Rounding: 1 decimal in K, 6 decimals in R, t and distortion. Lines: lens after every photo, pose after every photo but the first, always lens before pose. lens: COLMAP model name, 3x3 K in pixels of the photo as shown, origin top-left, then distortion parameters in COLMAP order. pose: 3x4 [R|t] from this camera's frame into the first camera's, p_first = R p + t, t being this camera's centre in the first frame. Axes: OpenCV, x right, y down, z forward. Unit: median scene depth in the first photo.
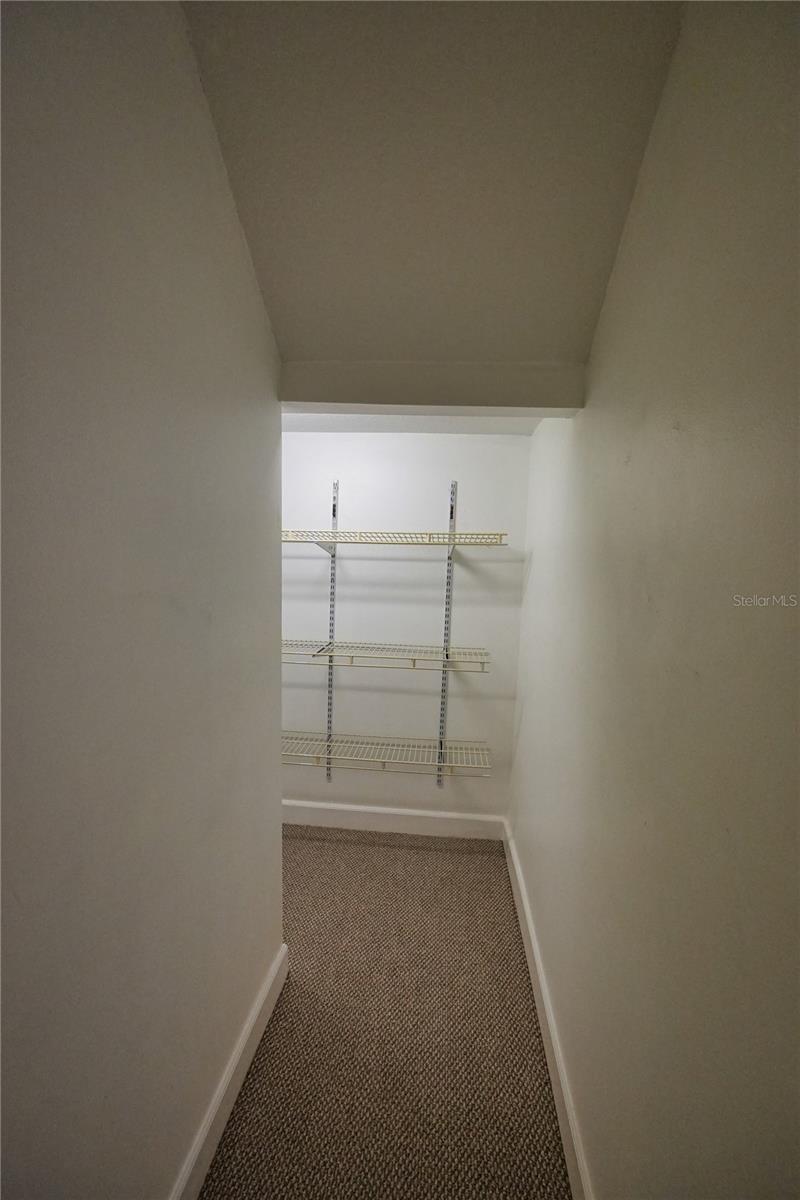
lens RADIAL K [[508.6, 0, 400.0], [0, 508.6, 600.0], [0, 0, 1]] dist [-0.001148, 0.000650]
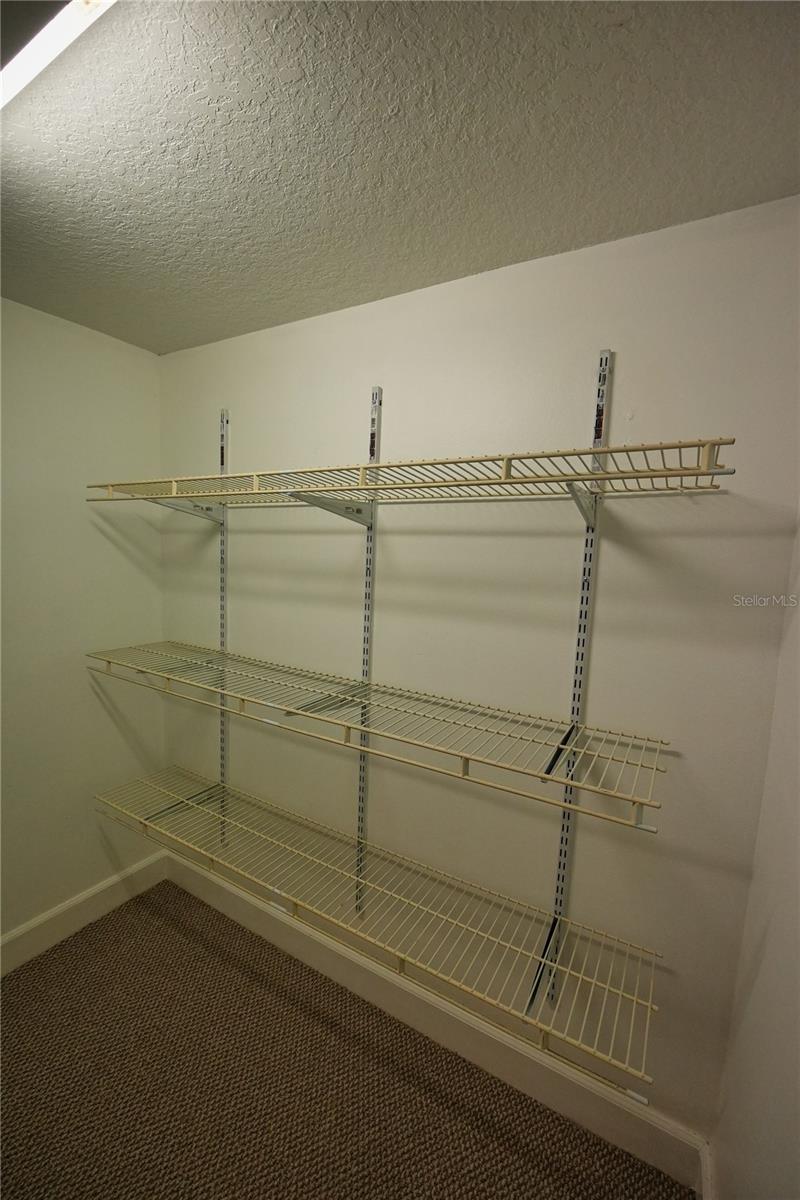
lens RADIAL K [[508.6, 0, 400.0], [0, 508.6, 600.0], [0, 0, 1]] dist [-0.001148, 0.000650]
pose [[0.908190, 0.048251, -0.415768, 0.131329], [-0.049116, 0.998756, 0.008621, -0.014964], [0.415667, 0.012591, 0.909430, 0.513757]]
